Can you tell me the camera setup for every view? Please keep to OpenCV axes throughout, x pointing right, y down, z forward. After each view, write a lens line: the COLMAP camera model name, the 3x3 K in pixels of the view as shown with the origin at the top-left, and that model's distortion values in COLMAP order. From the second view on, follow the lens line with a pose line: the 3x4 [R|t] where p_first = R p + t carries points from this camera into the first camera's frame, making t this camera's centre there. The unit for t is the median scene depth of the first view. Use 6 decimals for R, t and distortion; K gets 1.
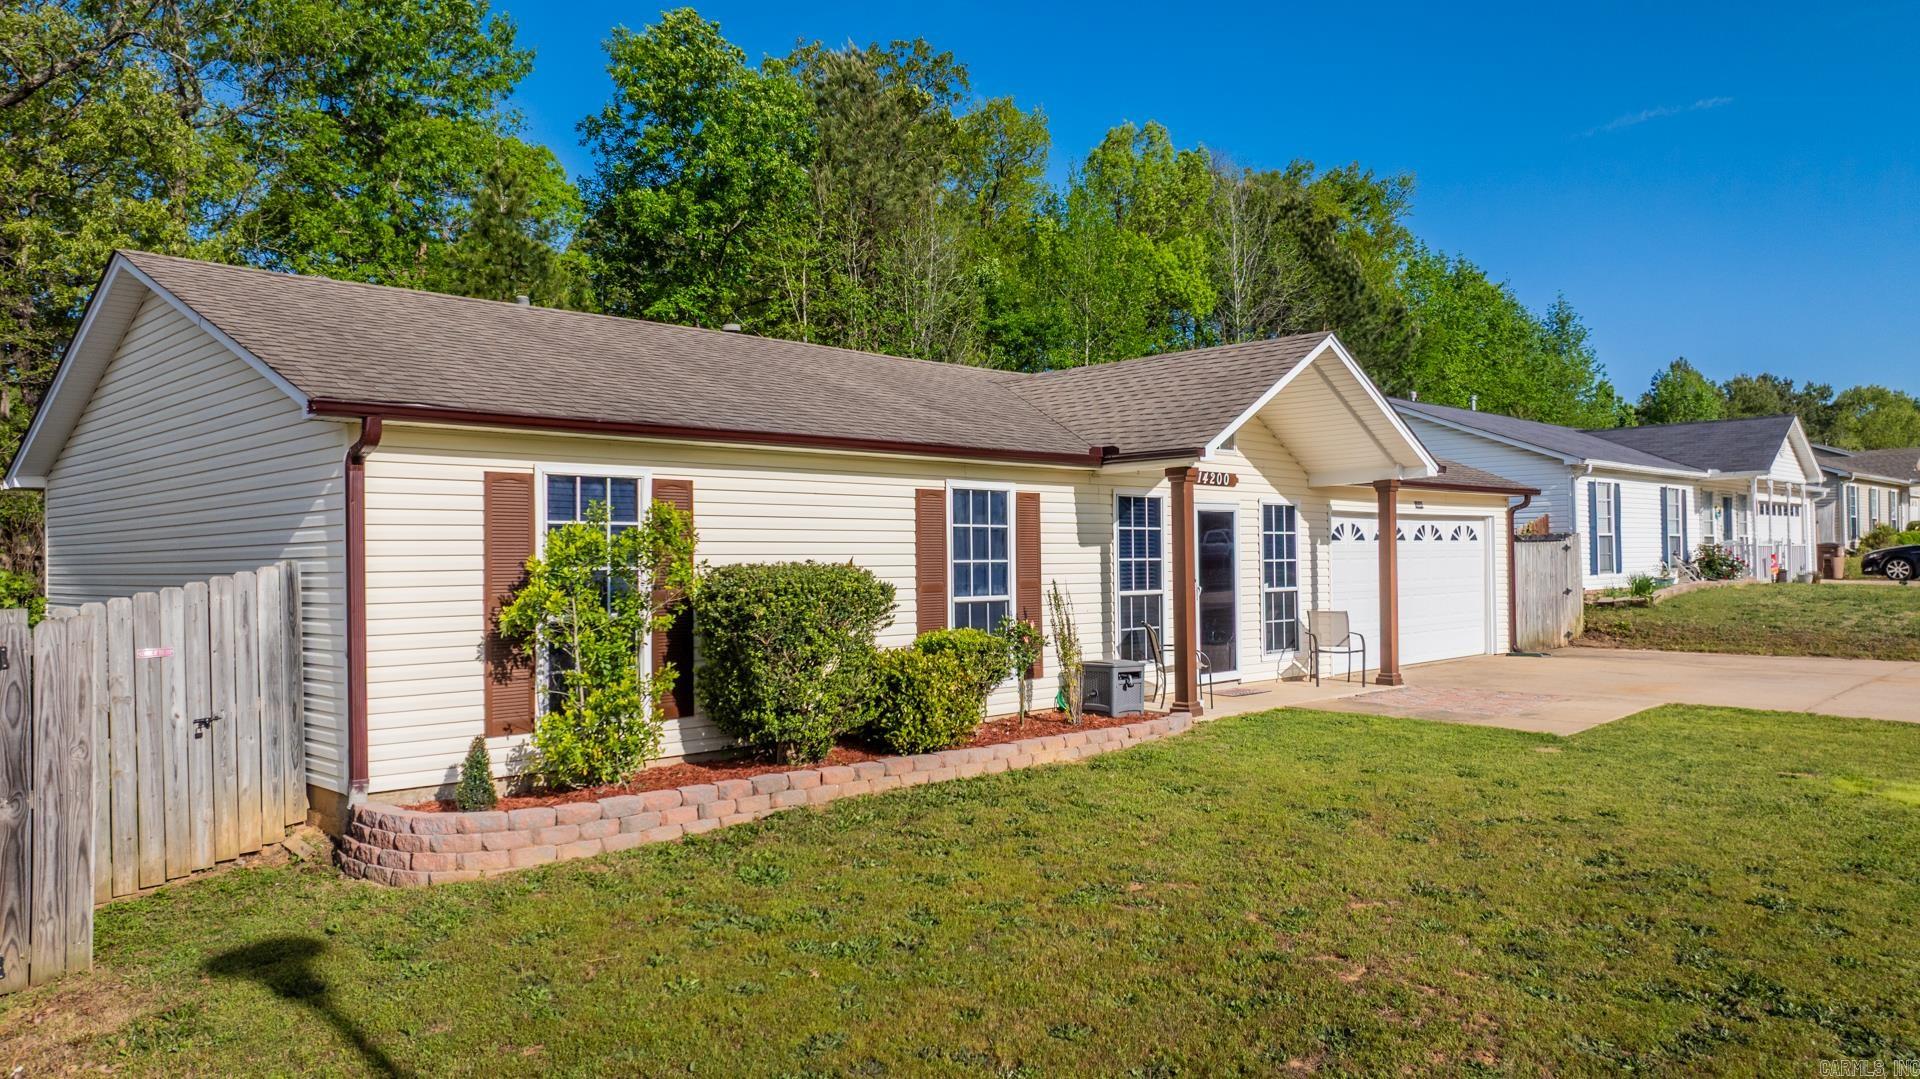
lens RADIAL K [[1361.0, 0, 963.5], [0, 1361.0, 543.9], [0, 0, 1]] dist [-0.009264, 0.000419]
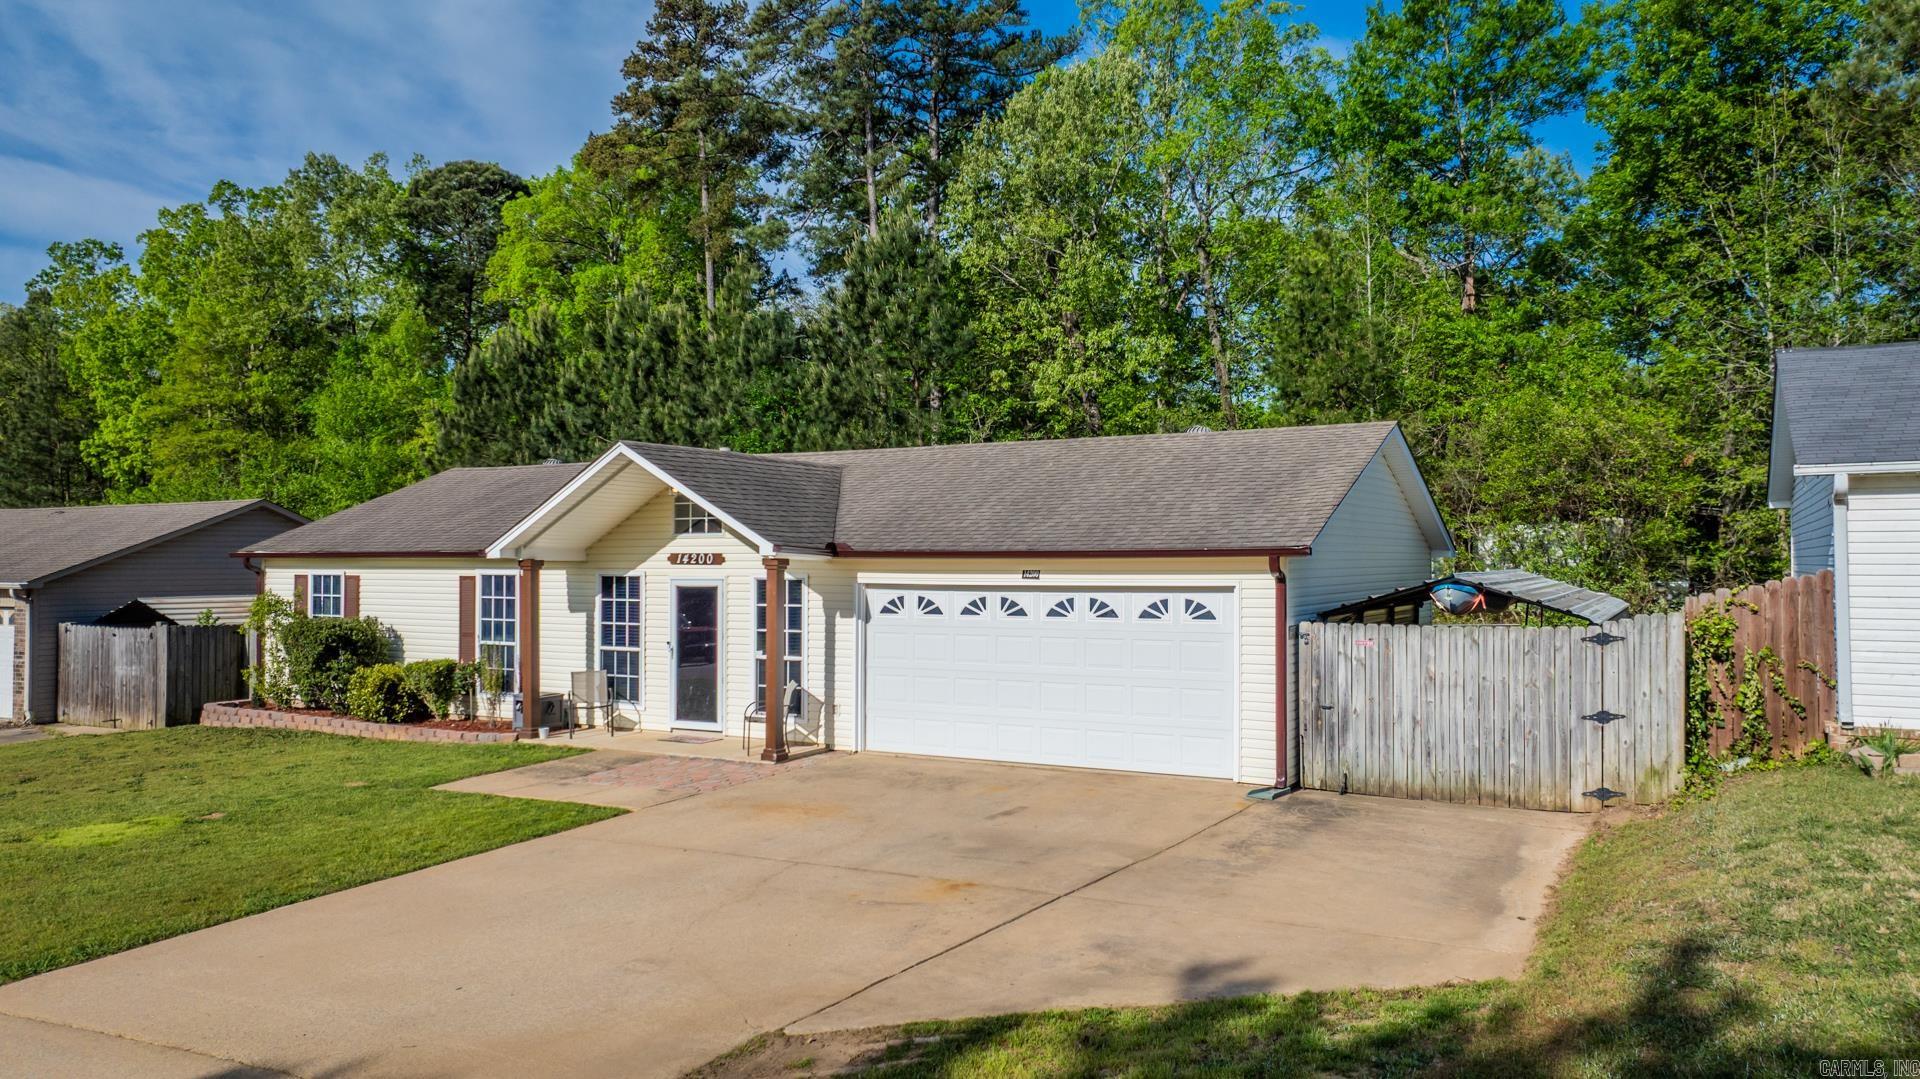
lens RADIAL K [[1364.1, 0, 960.0], [0, 1364.1, 539.5], [0, 0, 1]] dist [-0.017370, 0.001208]
pose [[0.262321, -0.004292, -0.964971, 1.513785], [0.008847, 0.999959, -0.002042, -0.065293], [0.964940, -0.008001, 0.262348, 0.984274]]
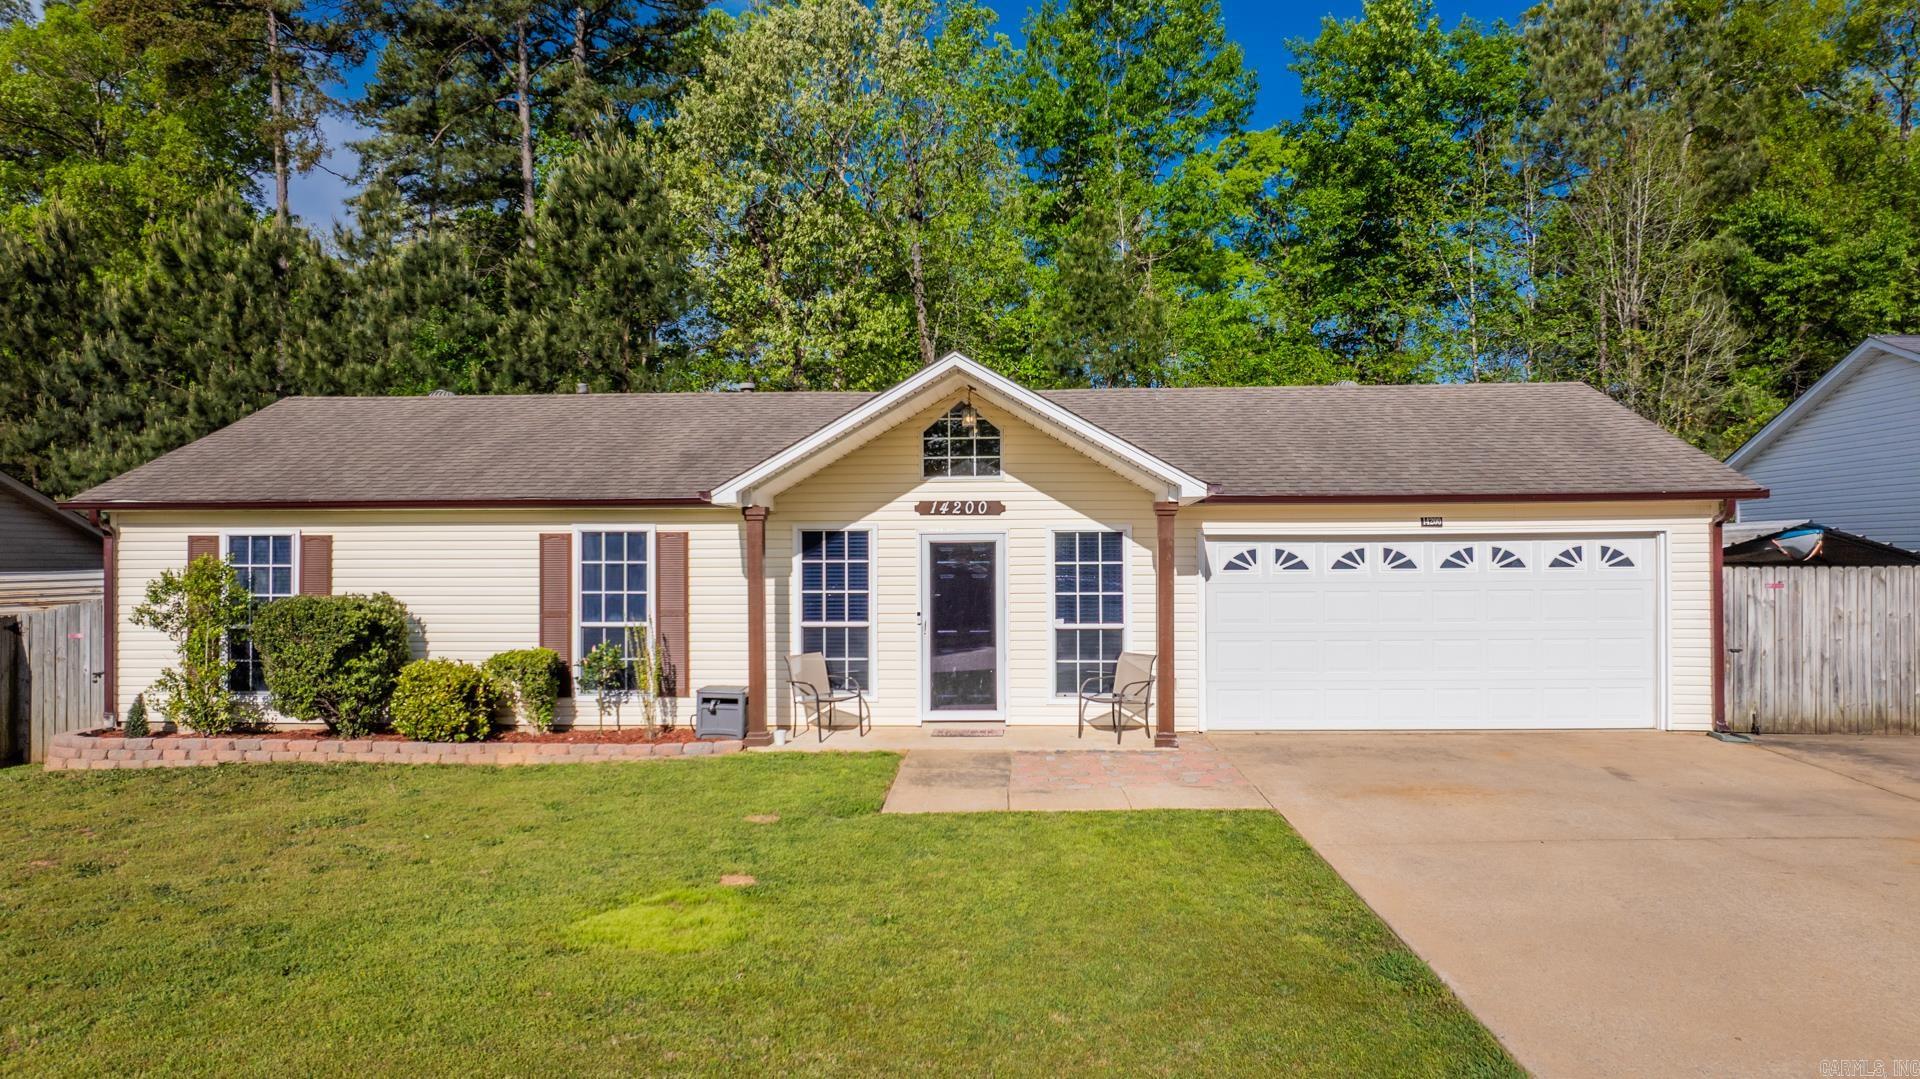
lens RADIAL K [[1364.1, 0, 960.0], [0, 1364.1, 539.5], [0, 0, 1]] dist [-0.017370, 0.001208]
pose [[0.669050, -0.000806, -0.743217, 0.970998], [0.006929, 0.999963, 0.005153, -0.032961], [0.743185, -0.008597, 0.669030, 0.386413]]
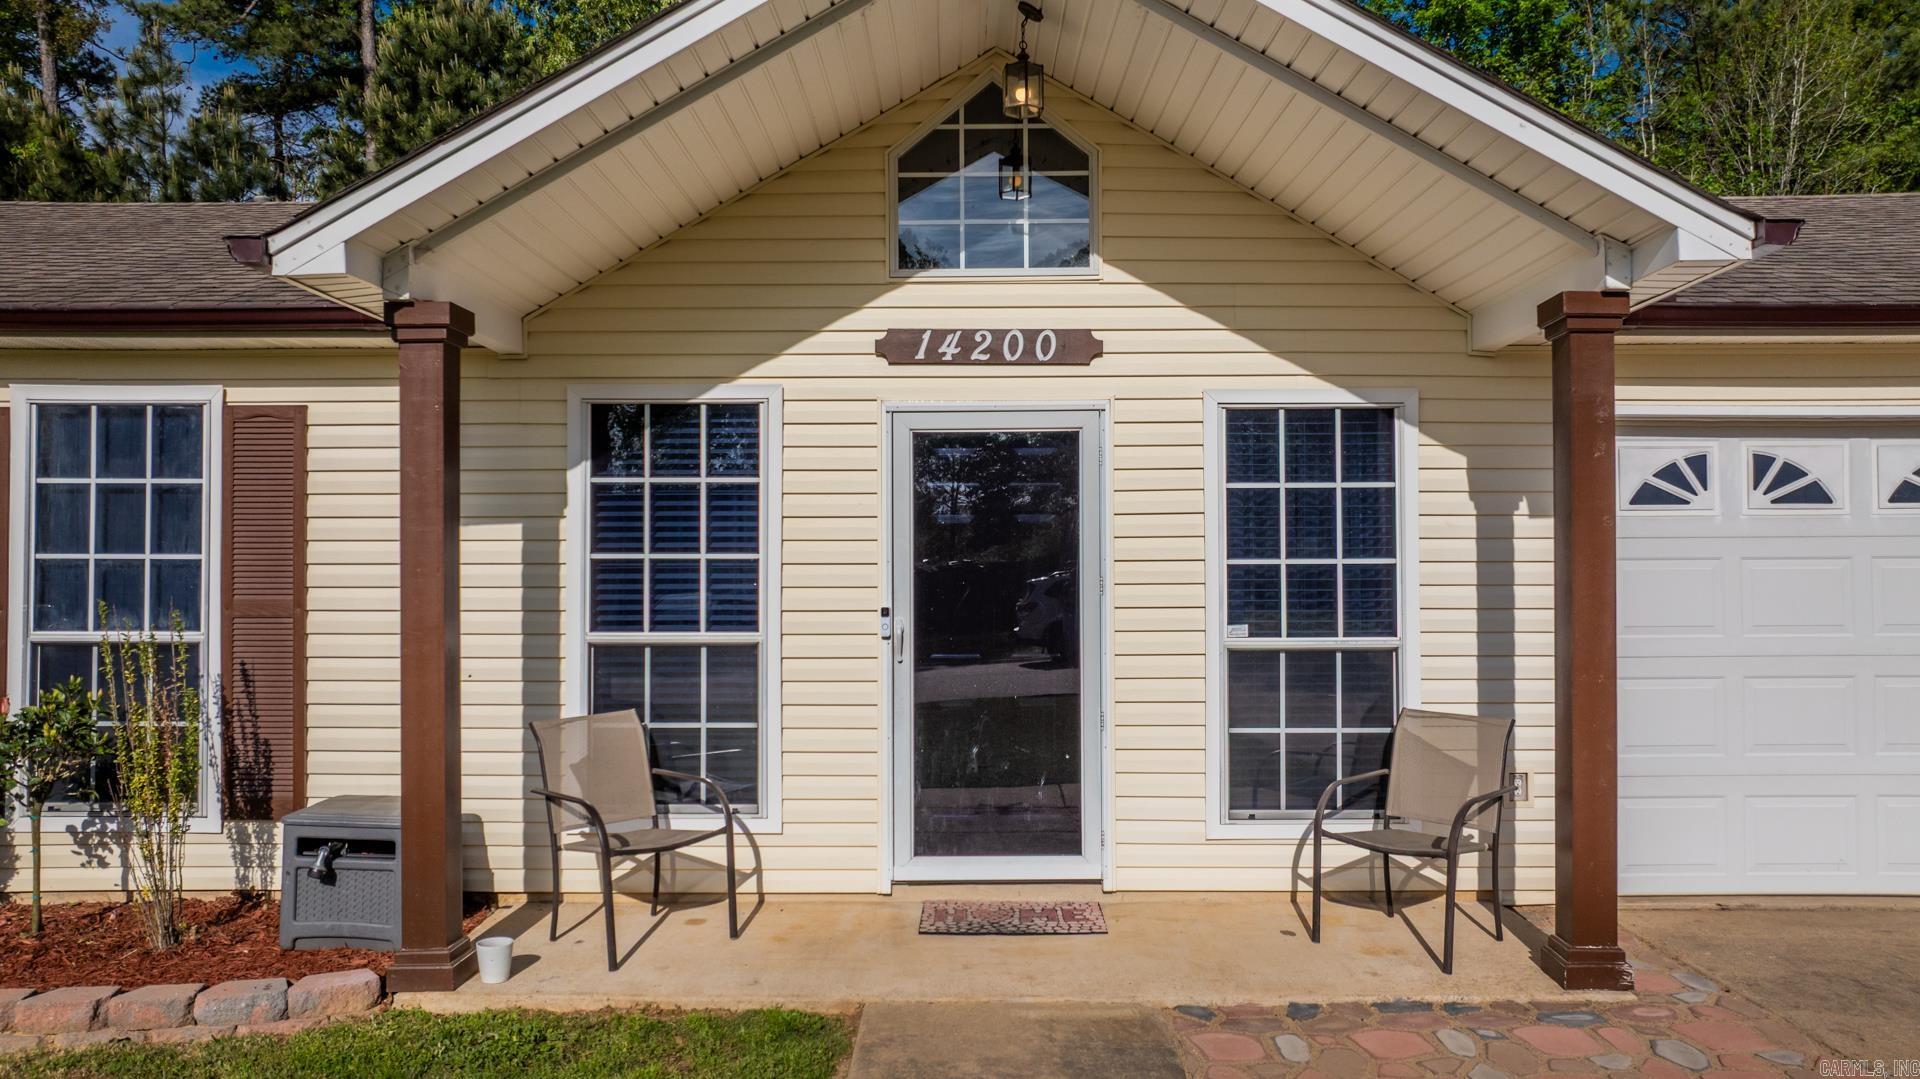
lens RADIAL K [[1306.3, 0, 958.5], [0, 1306.3, 511.2], [0, 0, 1]] dist [-0.017440, -0.001169]
pose [[0.698163, -0.019433, -0.715675, 0.476622], [0.003801, 0.999718, -0.023438, 0.007671], [0.715928, 0.013643, 0.698040, 0.797511]]
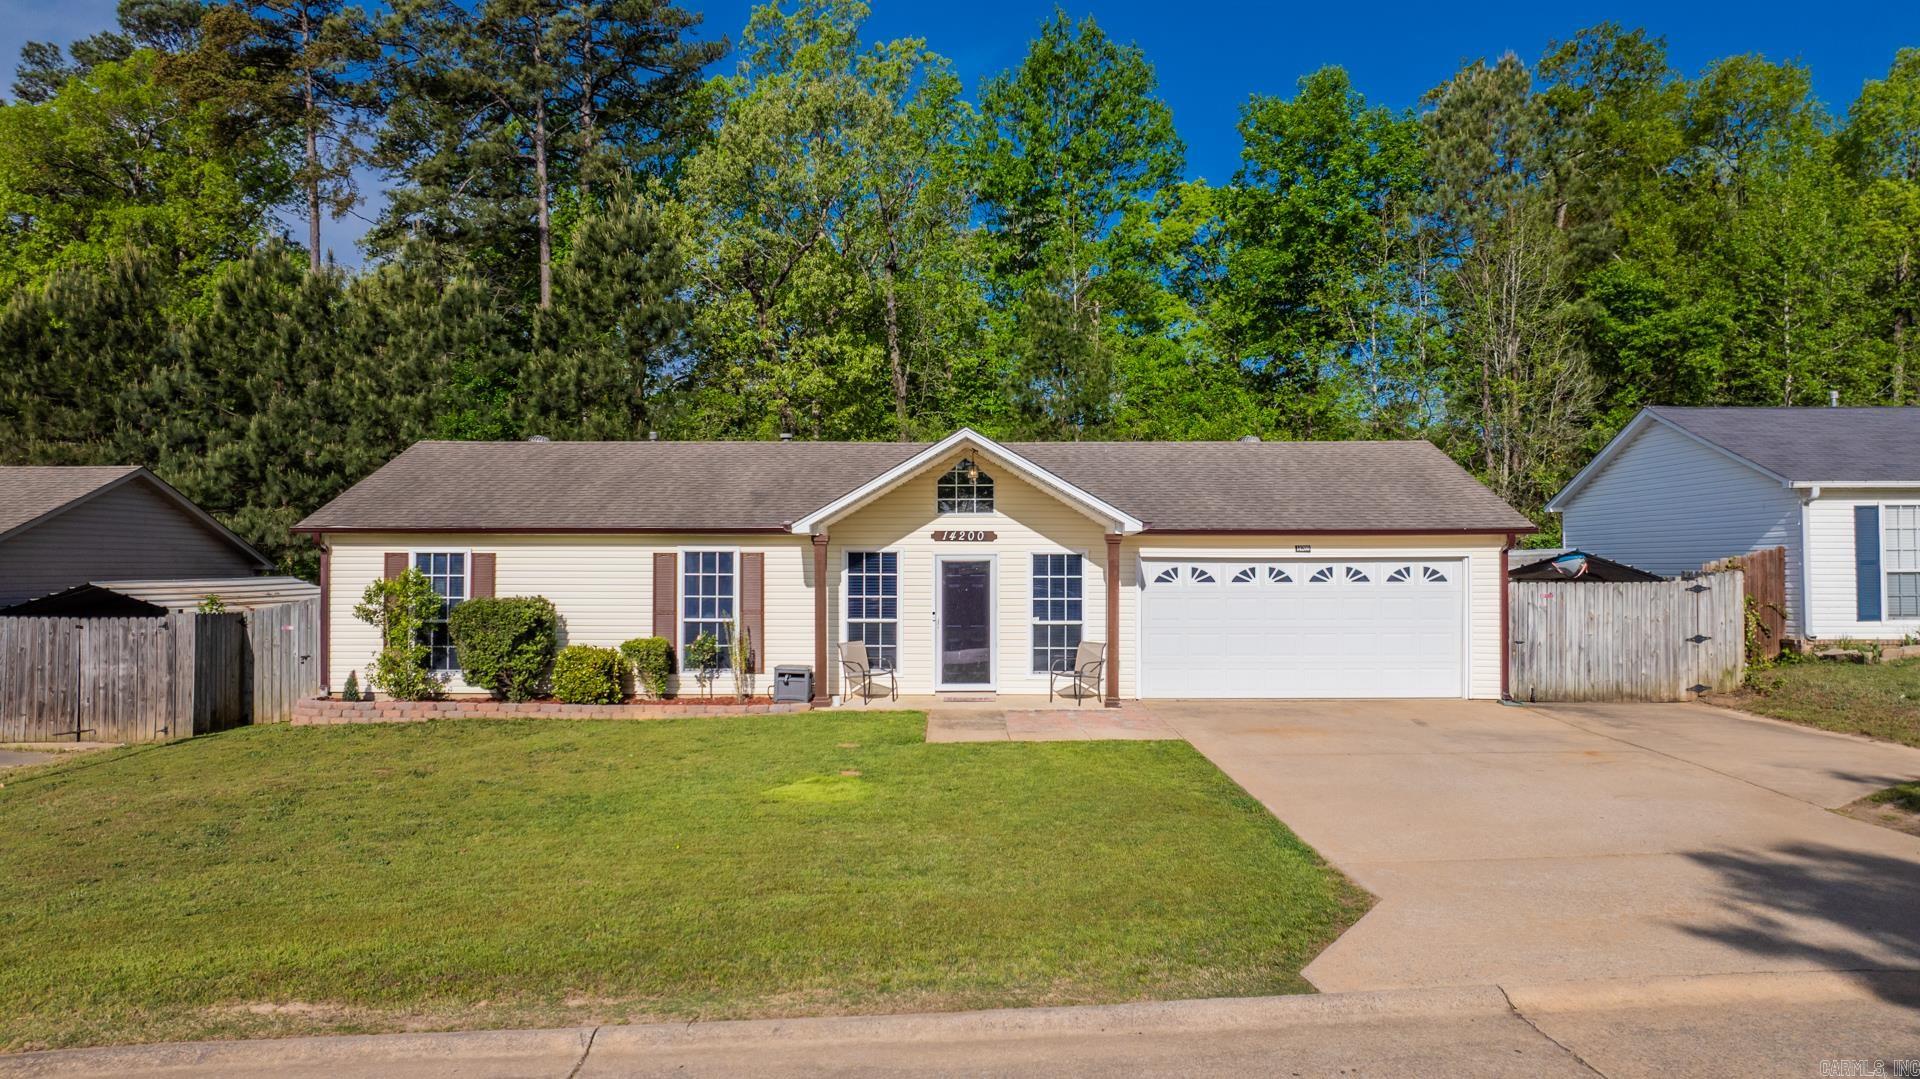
lens RADIAL K [[1361.0, 0, 963.5], [0, 1361.0, 543.9], [0, 0, 1]] dist [-0.009264, 0.000419]
pose [[0.701604, 0.000555, -0.712567, 1.213319], [0.000310, 0.999999, 0.001083, -0.045175], [0.712567, -0.000981, 0.701604, 0.081783]]
